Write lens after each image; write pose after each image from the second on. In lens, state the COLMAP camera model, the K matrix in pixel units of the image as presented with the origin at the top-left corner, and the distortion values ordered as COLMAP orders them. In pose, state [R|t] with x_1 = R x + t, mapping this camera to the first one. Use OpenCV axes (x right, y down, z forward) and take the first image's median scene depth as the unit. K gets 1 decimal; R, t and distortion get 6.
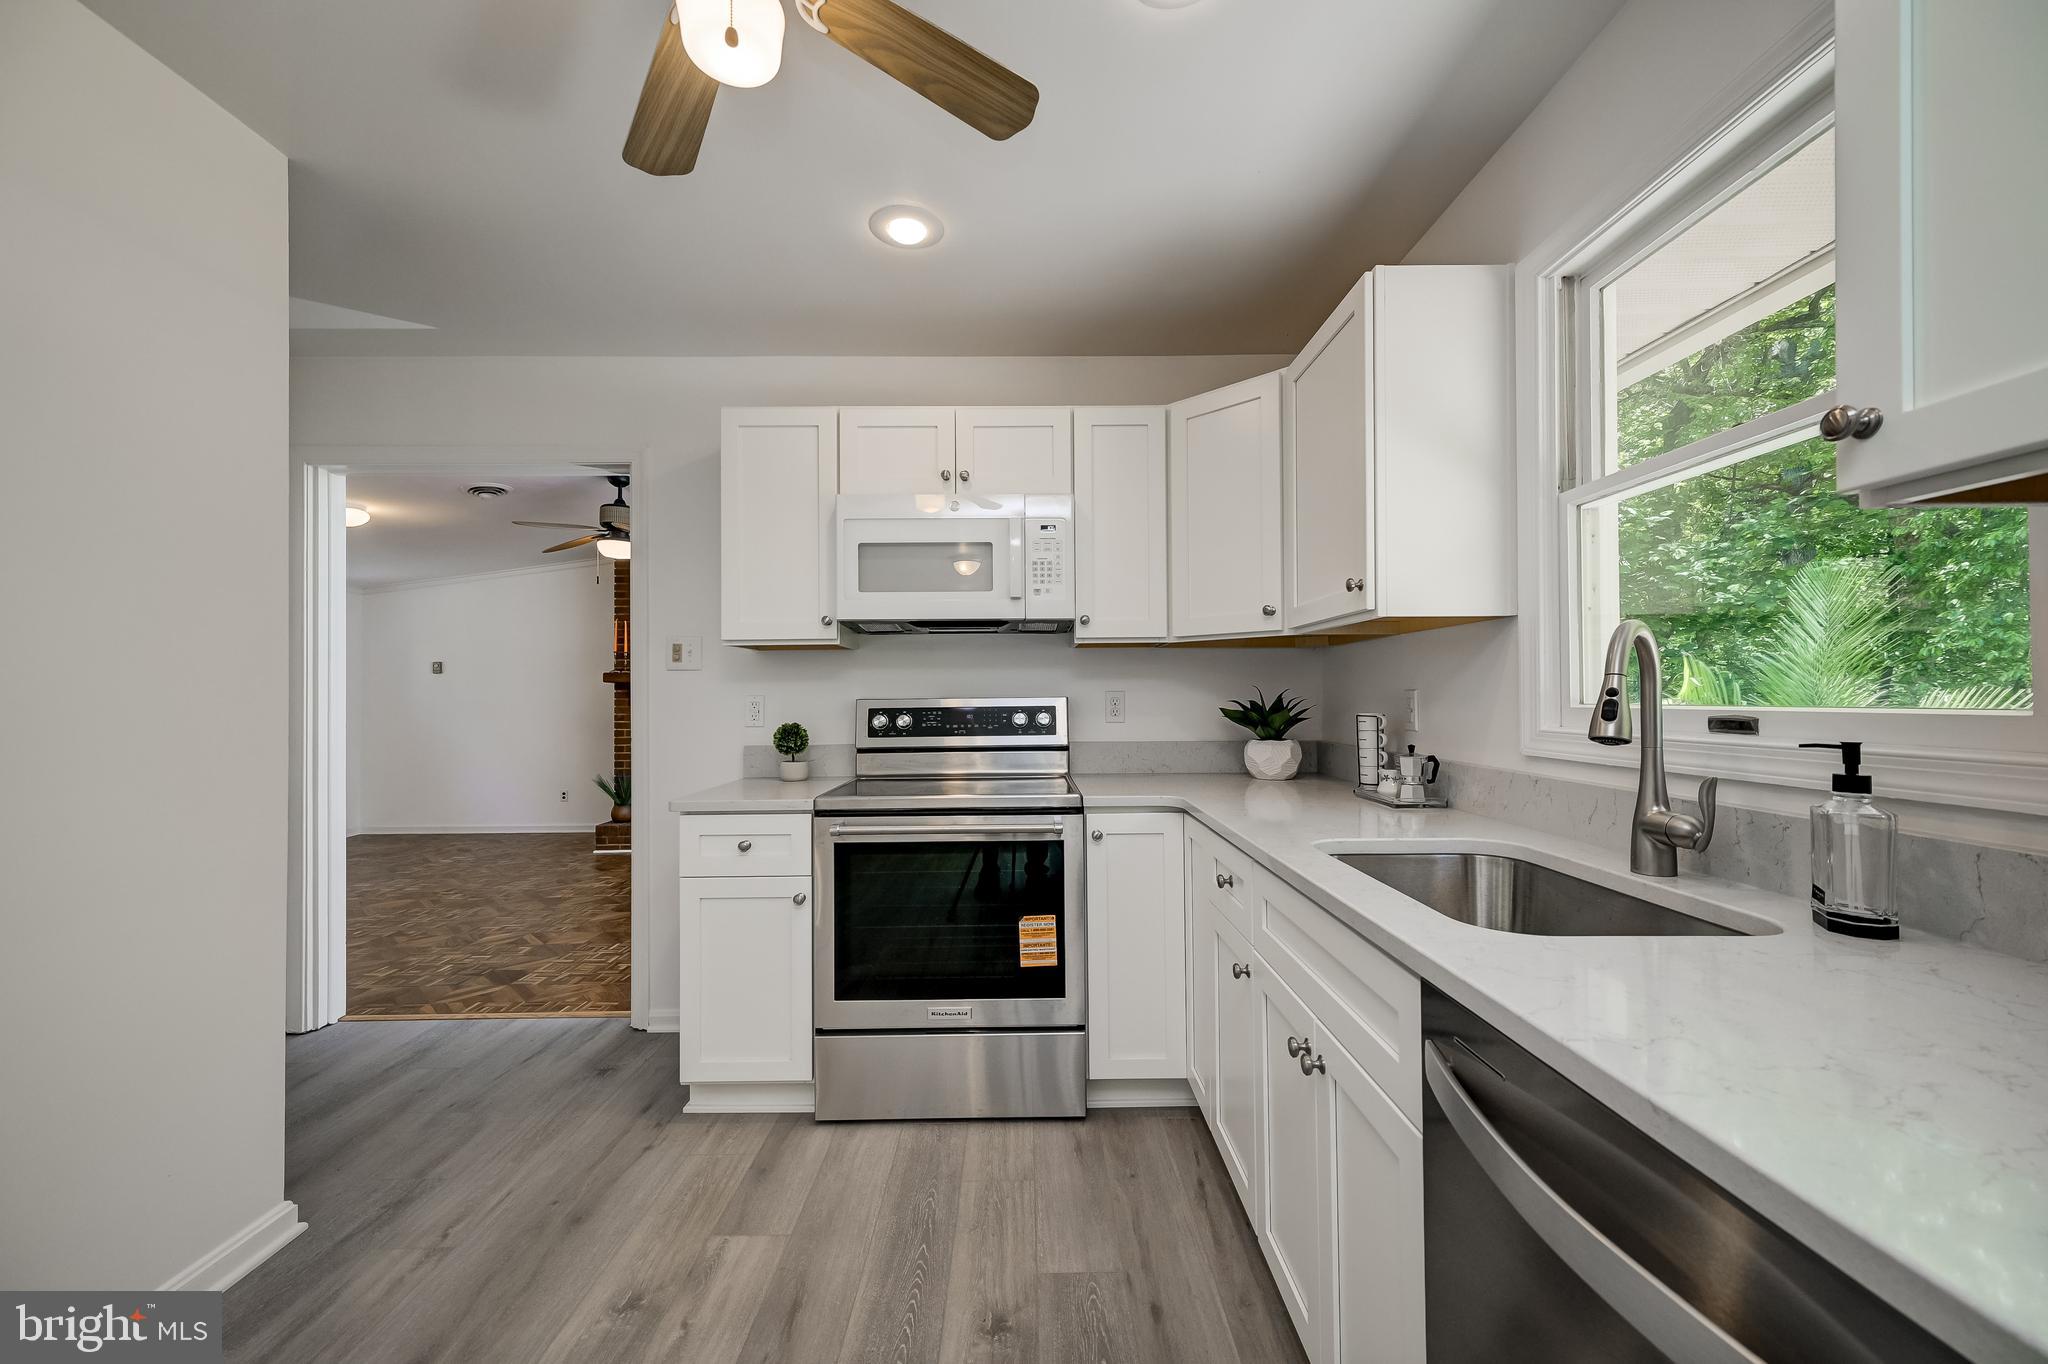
lens RADIAL K [[800.1, 0, 1024.5], [0, 800.1, 681.4], [0, 0, 1]] dist [0.008437, 0.000553]
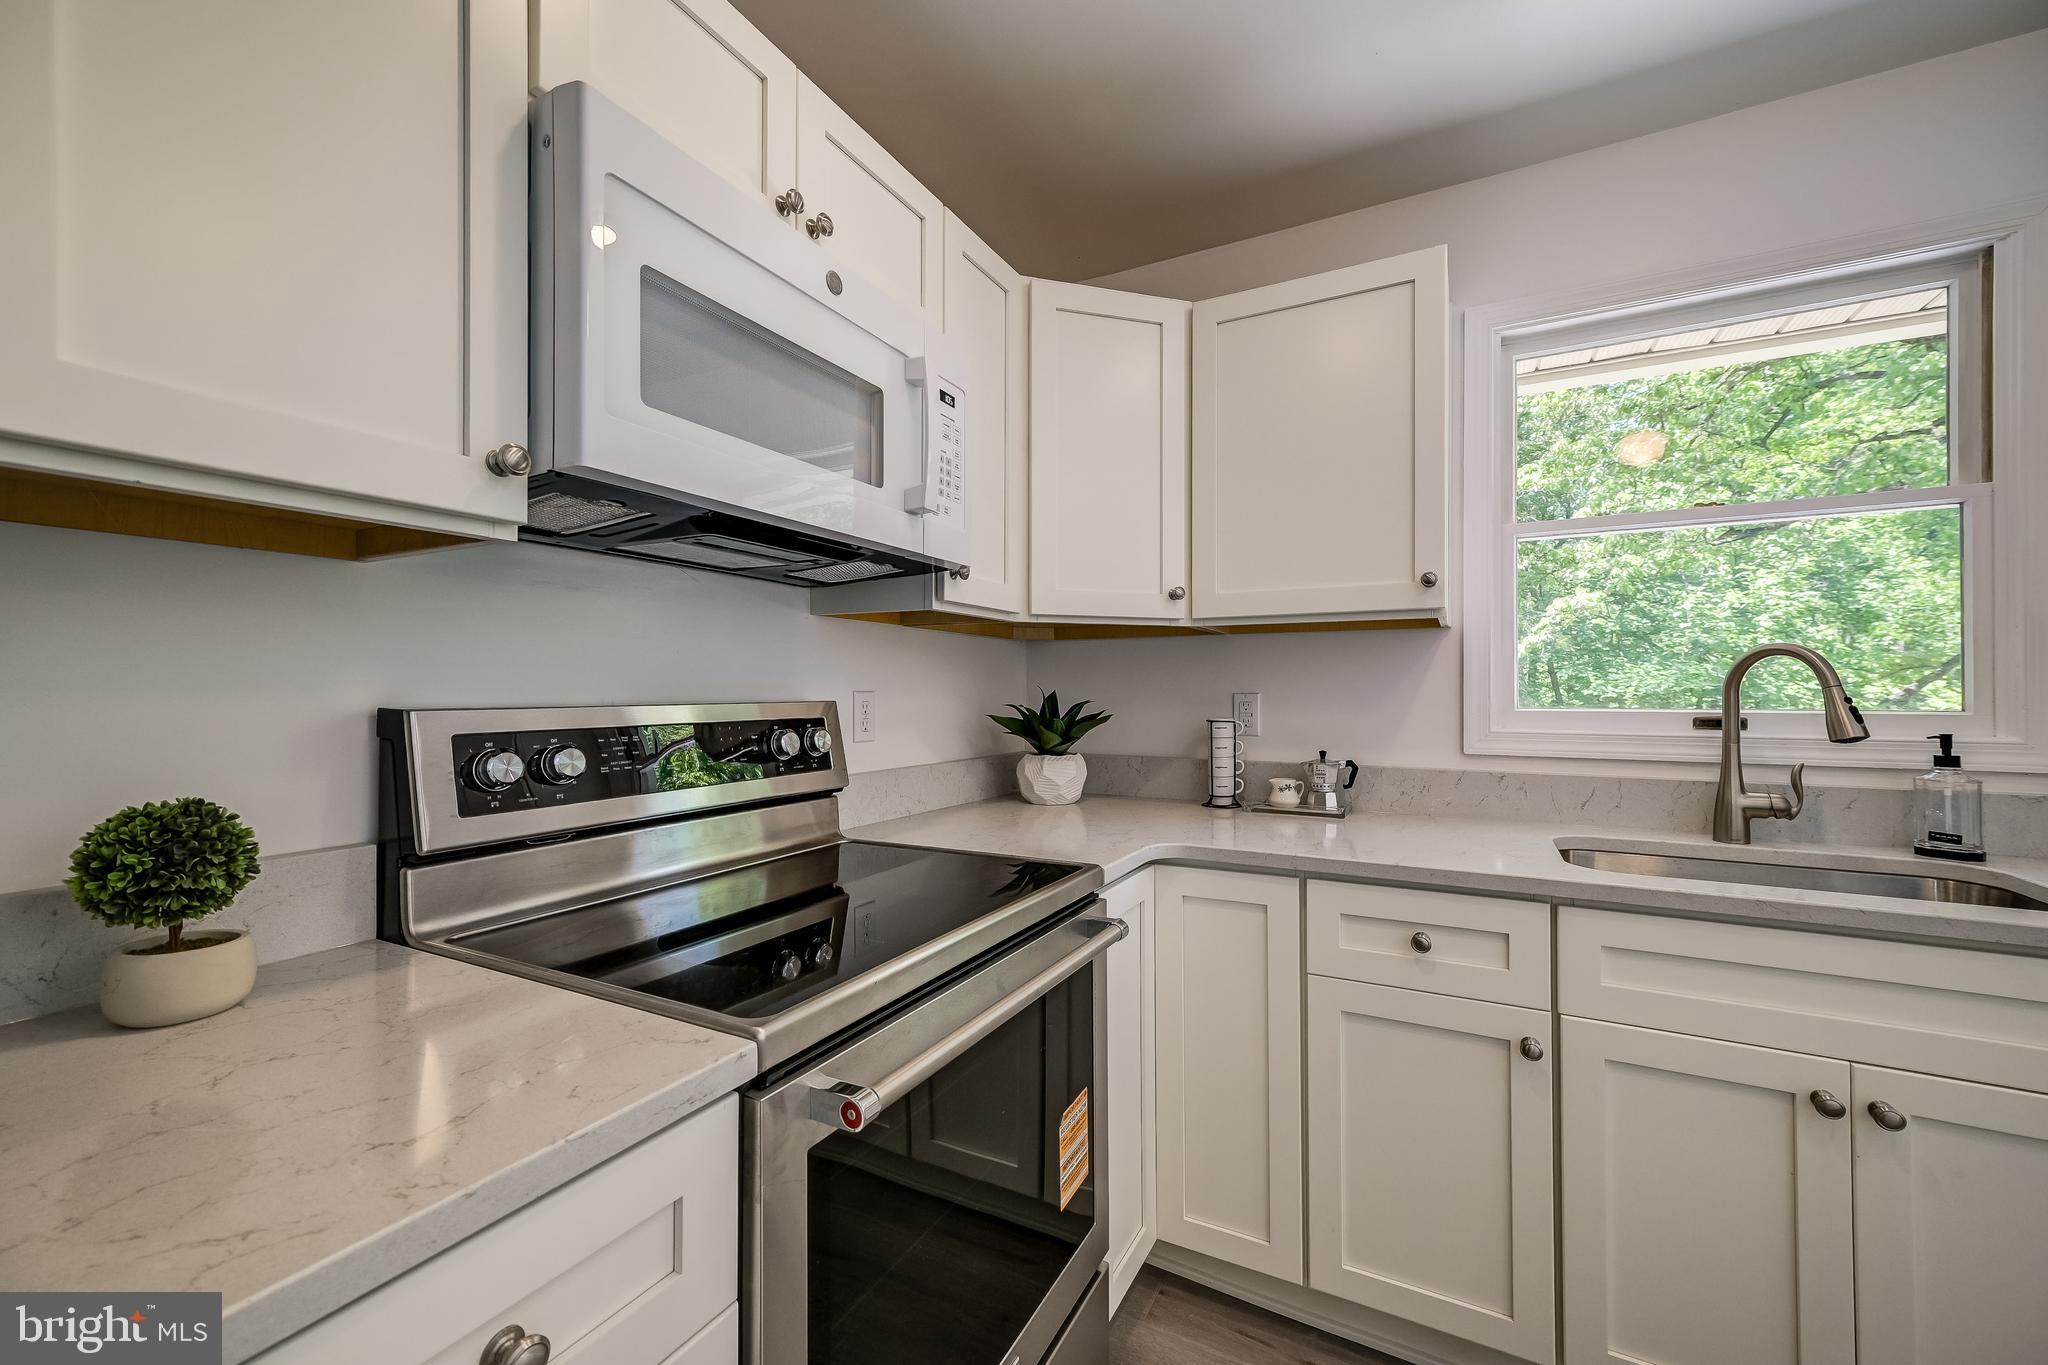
lens RADIAL K [[800.1, 0, 1043.2], [0, 800.1, 681.8], [0, 0, 1]] dist [0.008437, 0.000553]
pose [[0.477851, 0.018162, 0.878253, -0.473036], [-0.021524, 0.999728, -0.008963, 0.010145], [-0.878177, -0.014621, 0.478112, 0.741830]]
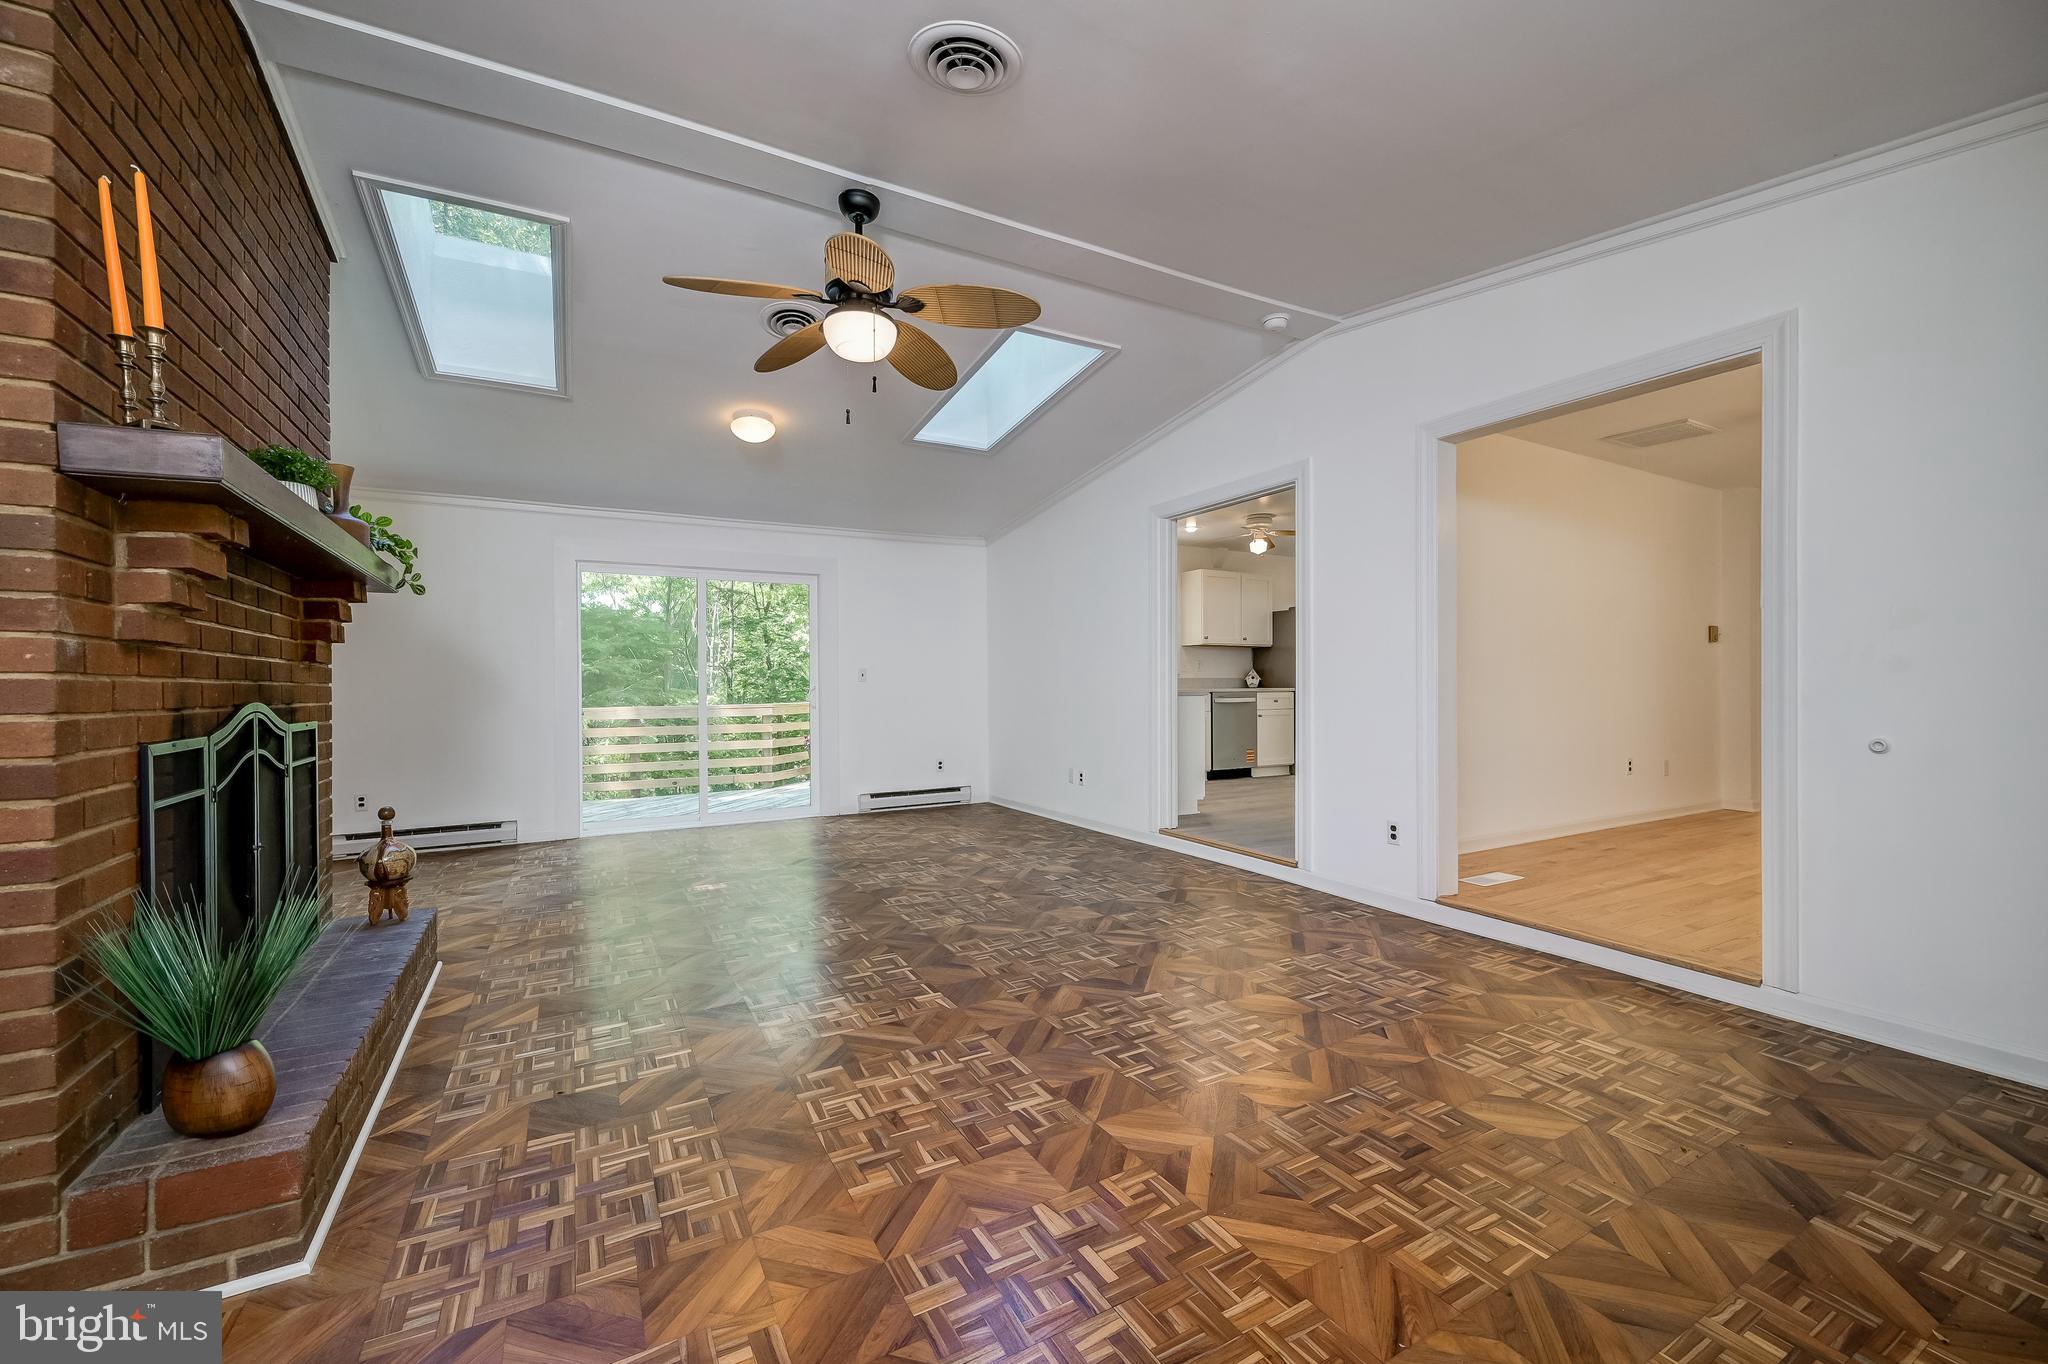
lens RADIAL K [[800.1, 0, 1017.4], [0, 800.1, 690.9], [0, 0, 1]] dist [0.008437, 0.000553]
pose [[-0.475089, 0.002463, 0.879935, -2.433941], [-0.004946, 0.999973, -0.005470, 0.159472], [-0.879924, -0.006951, -0.475063, 2.763947]]
